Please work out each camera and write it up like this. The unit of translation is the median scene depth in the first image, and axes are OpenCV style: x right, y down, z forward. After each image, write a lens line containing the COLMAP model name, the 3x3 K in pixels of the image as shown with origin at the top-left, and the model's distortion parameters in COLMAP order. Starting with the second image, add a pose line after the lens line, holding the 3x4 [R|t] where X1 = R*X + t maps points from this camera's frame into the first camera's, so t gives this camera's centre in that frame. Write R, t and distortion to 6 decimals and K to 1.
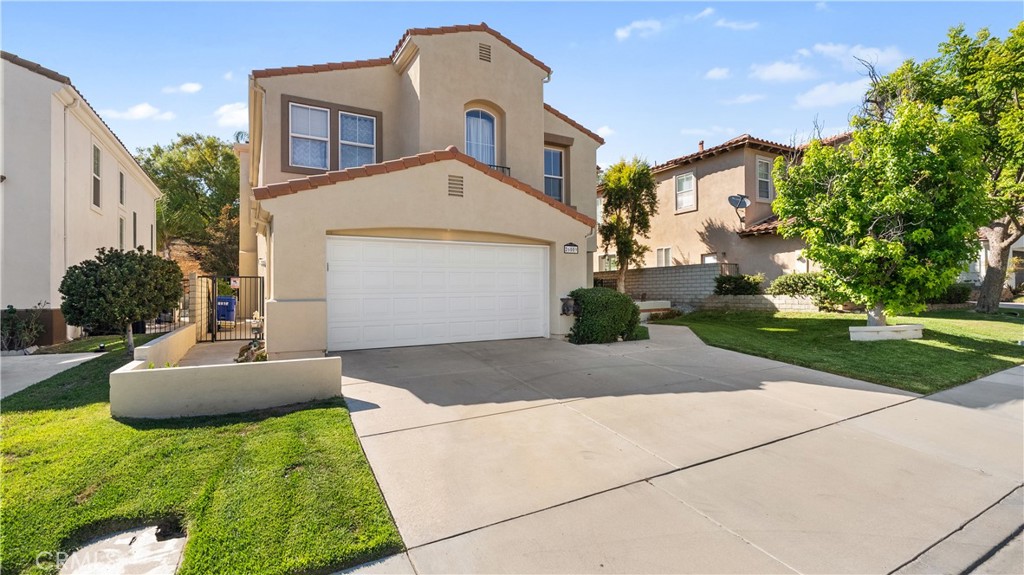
lens RADIAL K [[460.1, 0, 512.0], [0, 460.1, 287.5], [0, 0, 1]] dist [-0.000228, -0.000083]
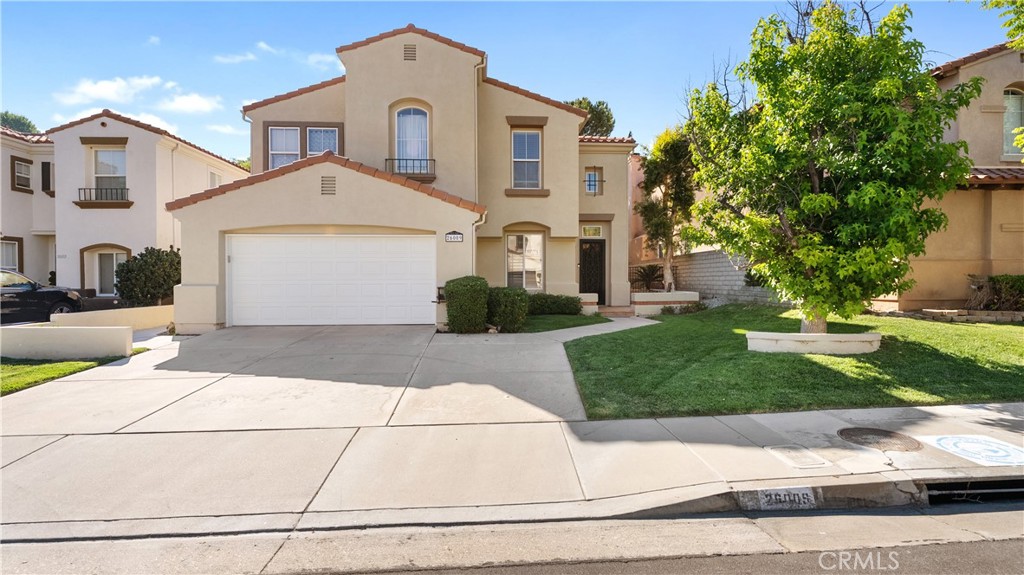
lens RADIAL K [[468.4, 0, 511.5], [0, 468.4, 280.8], [0, 0, 1]] dist [-0.001894, 0.000043]
pose [[0.895652, 0.010537, -0.444631, 0.613368], [-0.003919, 0.999867, 0.015800, -0.005526], [0.444738, -0.012409, 0.895575, 0.133628]]
